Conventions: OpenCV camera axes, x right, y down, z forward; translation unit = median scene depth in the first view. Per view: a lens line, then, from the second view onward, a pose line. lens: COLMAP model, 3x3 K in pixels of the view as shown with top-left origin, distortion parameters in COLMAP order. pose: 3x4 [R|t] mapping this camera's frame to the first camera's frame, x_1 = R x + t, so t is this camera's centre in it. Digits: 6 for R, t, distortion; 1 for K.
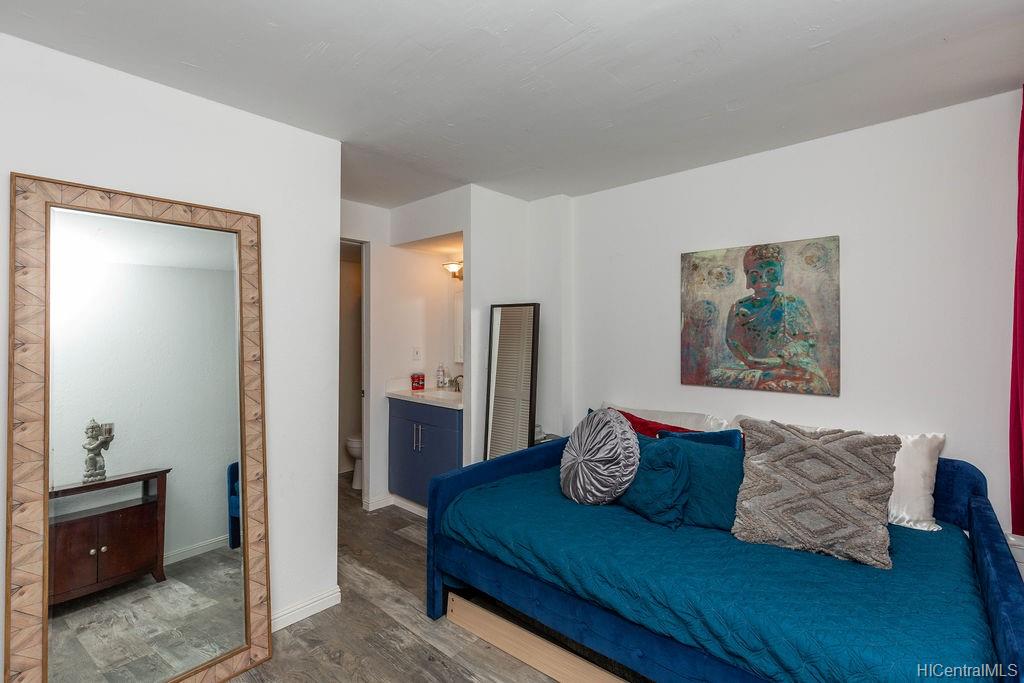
lens RADIAL K [[472.7, 0, 511.5], [0, 472.7, 330.8], [0, 0, 1]] dist [0.011212, 0.000913]
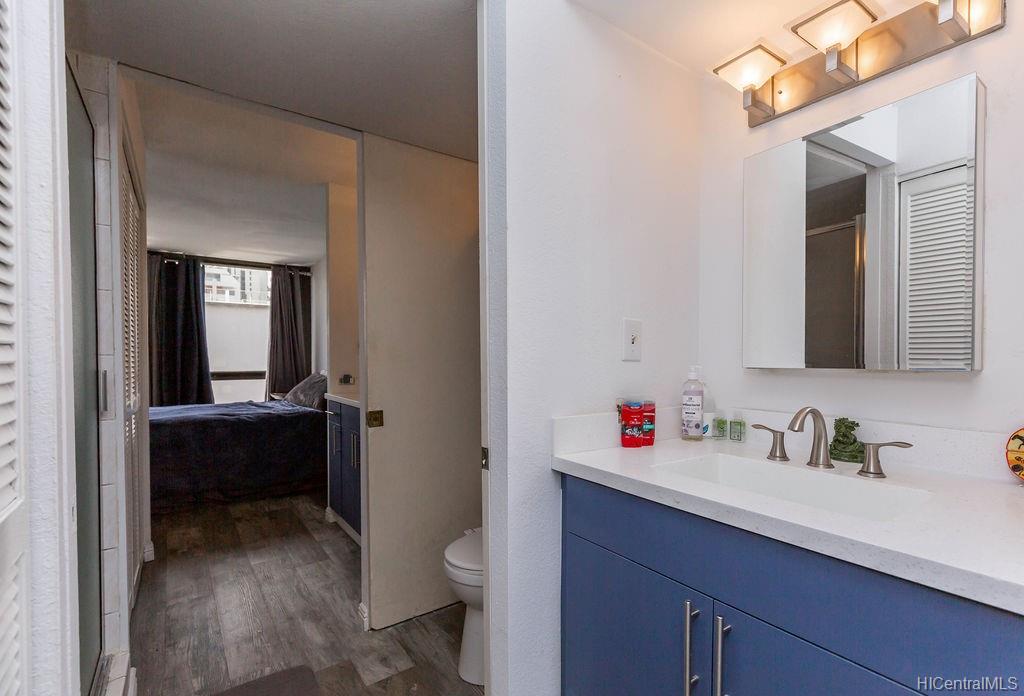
lens RADIAL K [[480.6, 0, 513.2], [0, 480.6, 362.9], [0, 0, 1]] dist [0.000069, -0.000034]
pose [[0.974393, -0.001468, -0.224845, -0.206169], [0.006976, 0.999695, 0.023706, 0.054602], [0.224742, -0.024668, 0.974106, 0.638370]]
